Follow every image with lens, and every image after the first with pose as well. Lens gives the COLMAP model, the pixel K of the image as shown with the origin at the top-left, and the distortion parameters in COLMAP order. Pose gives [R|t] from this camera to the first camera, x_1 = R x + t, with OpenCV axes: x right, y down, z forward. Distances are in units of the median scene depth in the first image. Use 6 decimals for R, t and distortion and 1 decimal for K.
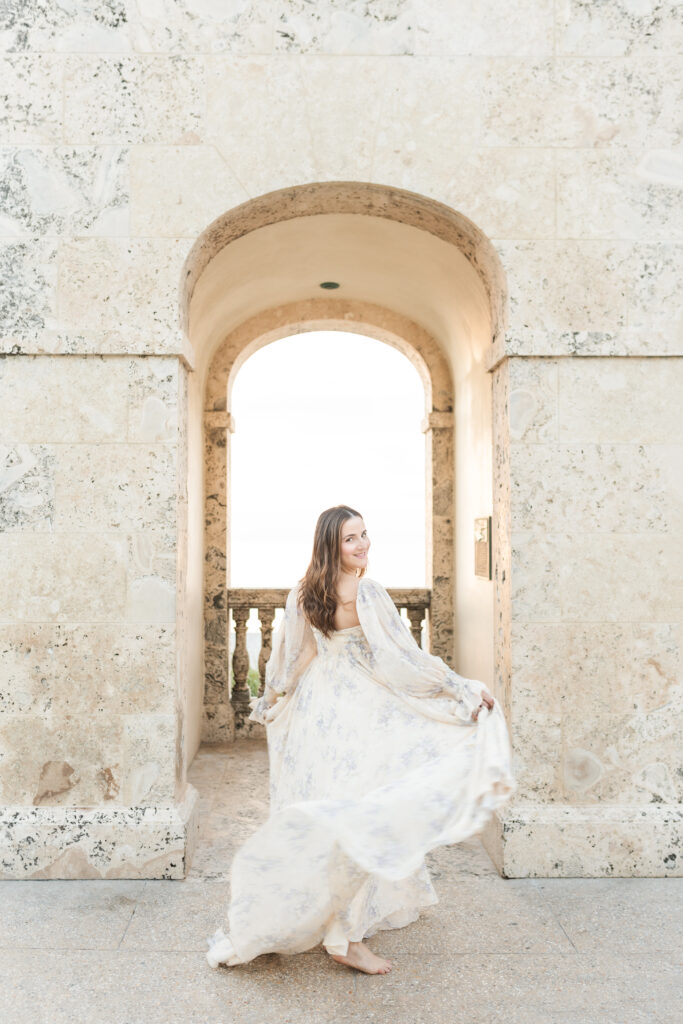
lens RADIAL K [[1100.4, 0, 320.0], [0, 1100.4, 494.3], [0, 0, 1]] dist [0.019249, 0.000000]
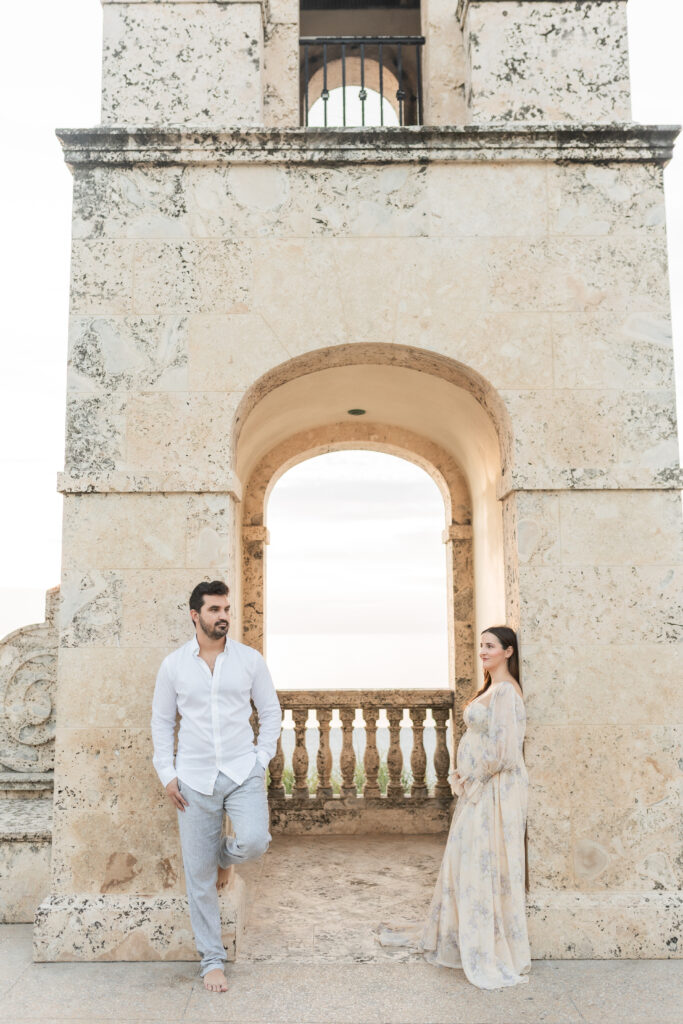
lens RADIAL K [[1100.4, 0, 324.8], [0, 1100.4, 480.4], [0, 0, 1]] dist [0.019249, 0.000000]
pose [[0.999825, -0.008820, -0.016520, -0.009042], [0.007187, 0.995314, -0.096427, -0.025590], [0.017293, 0.096291, 0.995203, -0.151327]]
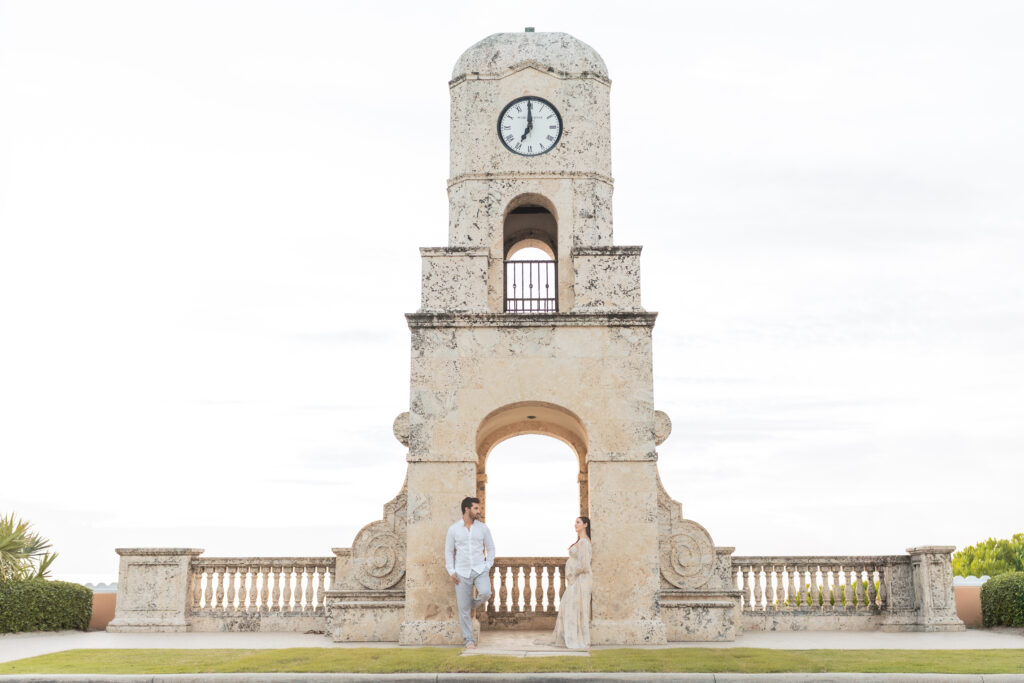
lens RADIAL K [[1100.4, 0, 513.5], [0, 1100.4, 343.0], [0, 0, 1]] dist [0.019249, 0.000000]
pose [[0.999464, -0.009237, -0.031399, 0.066443], [0.003887, 0.986060, -0.166347, 0.048252], [0.032498, 0.166135, 0.985567, -1.890231]]
